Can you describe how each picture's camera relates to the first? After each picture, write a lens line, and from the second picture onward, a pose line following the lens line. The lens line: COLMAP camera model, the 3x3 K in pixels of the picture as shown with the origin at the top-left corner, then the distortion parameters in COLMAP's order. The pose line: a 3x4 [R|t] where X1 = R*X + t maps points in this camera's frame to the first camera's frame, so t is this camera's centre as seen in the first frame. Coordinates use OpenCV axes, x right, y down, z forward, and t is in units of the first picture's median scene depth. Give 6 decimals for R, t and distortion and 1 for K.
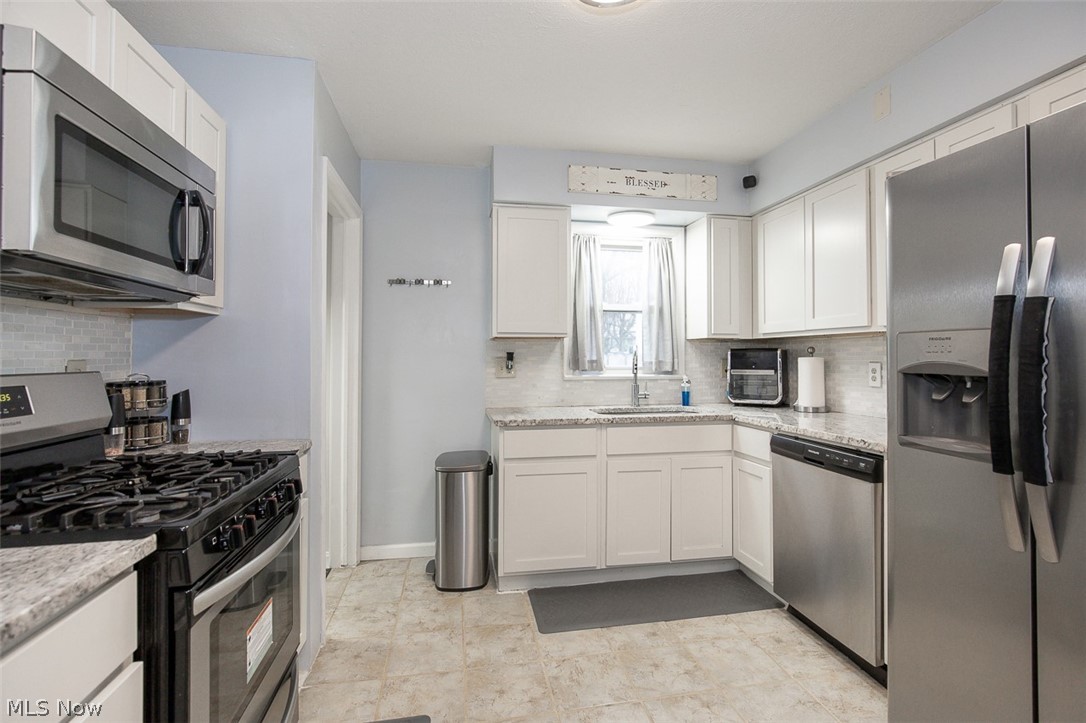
lens RADIAL K [[506.9, 0, 539.1], [0, 506.9, 348.1], [0, 0, 1]] dist [-0.000478, -0.000164]
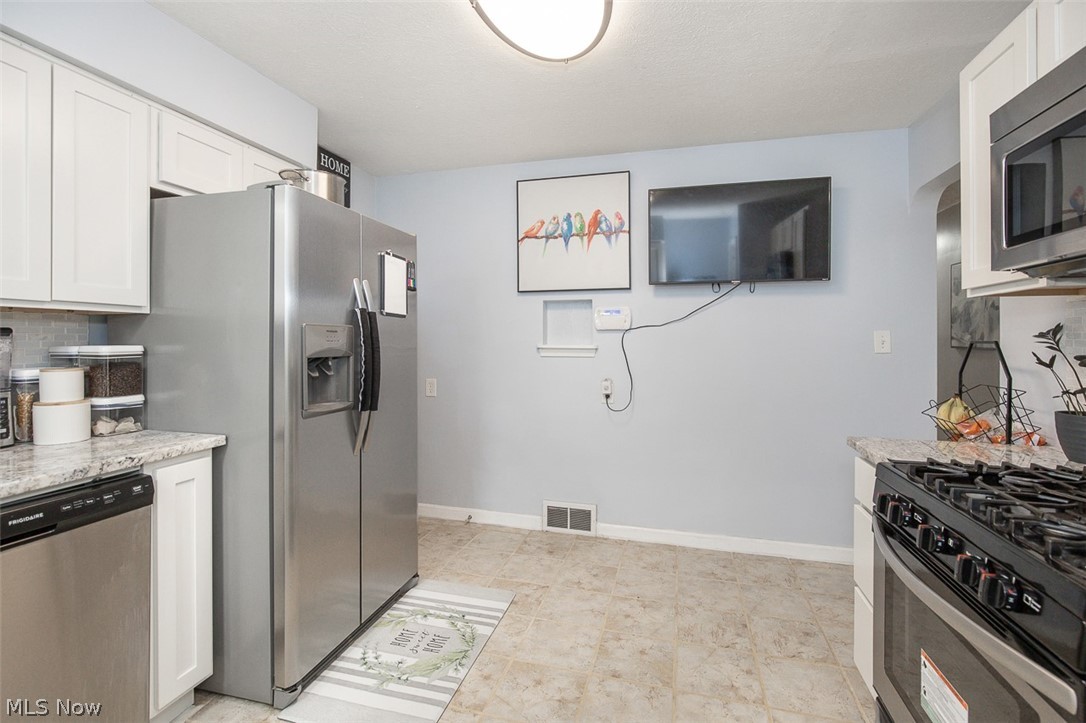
lens RADIAL K [[506.9, 0, 539.1], [0, 506.9, 348.1], [0, 0, 1]] dist [-0.000478, -0.000164]
pose [[-0.907763, -0.007924, 0.419408, -0.236589], [-0.007820, 0.999967, 0.001968, 0.014906], [-0.419410, -0.001494, -0.907796, 1.518661]]
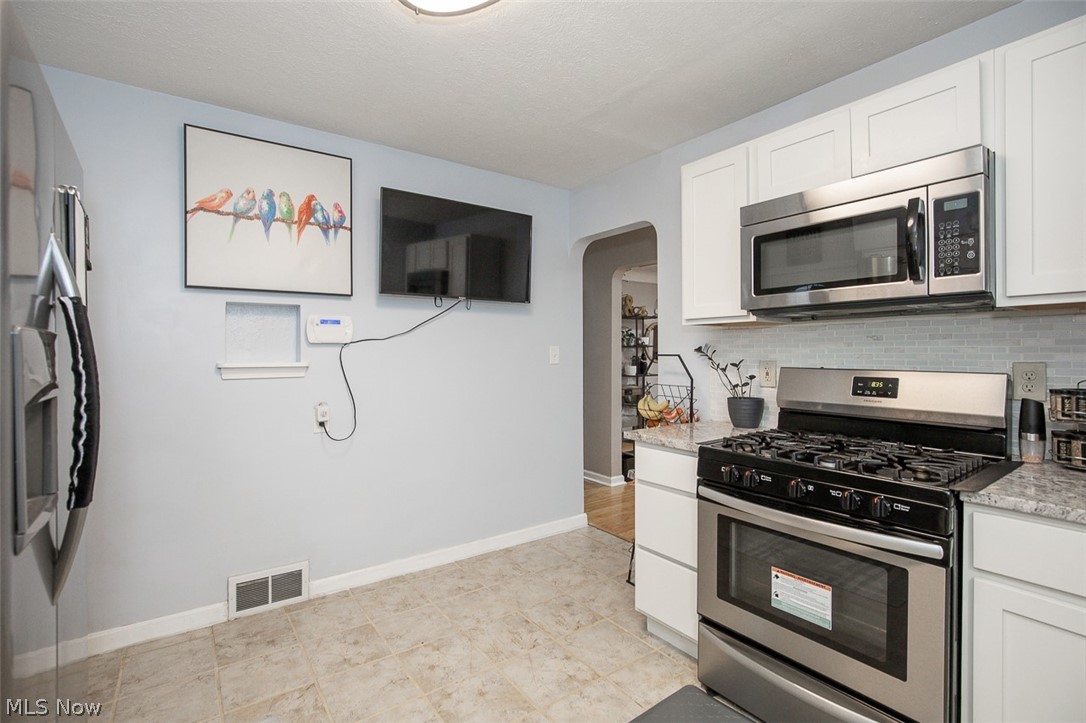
lens RADIAL K [[506.9, 0, 539.1], [0, 506.9, 348.1], [0, 0, 1]] dist [-0.000478, -0.000164]
pose [[-0.896115, 0.000722, -0.443821, 0.198153], [0.008213, 0.999854, -0.014956, 0.001766], [0.443746, -0.017048, -0.895990, 1.433809]]
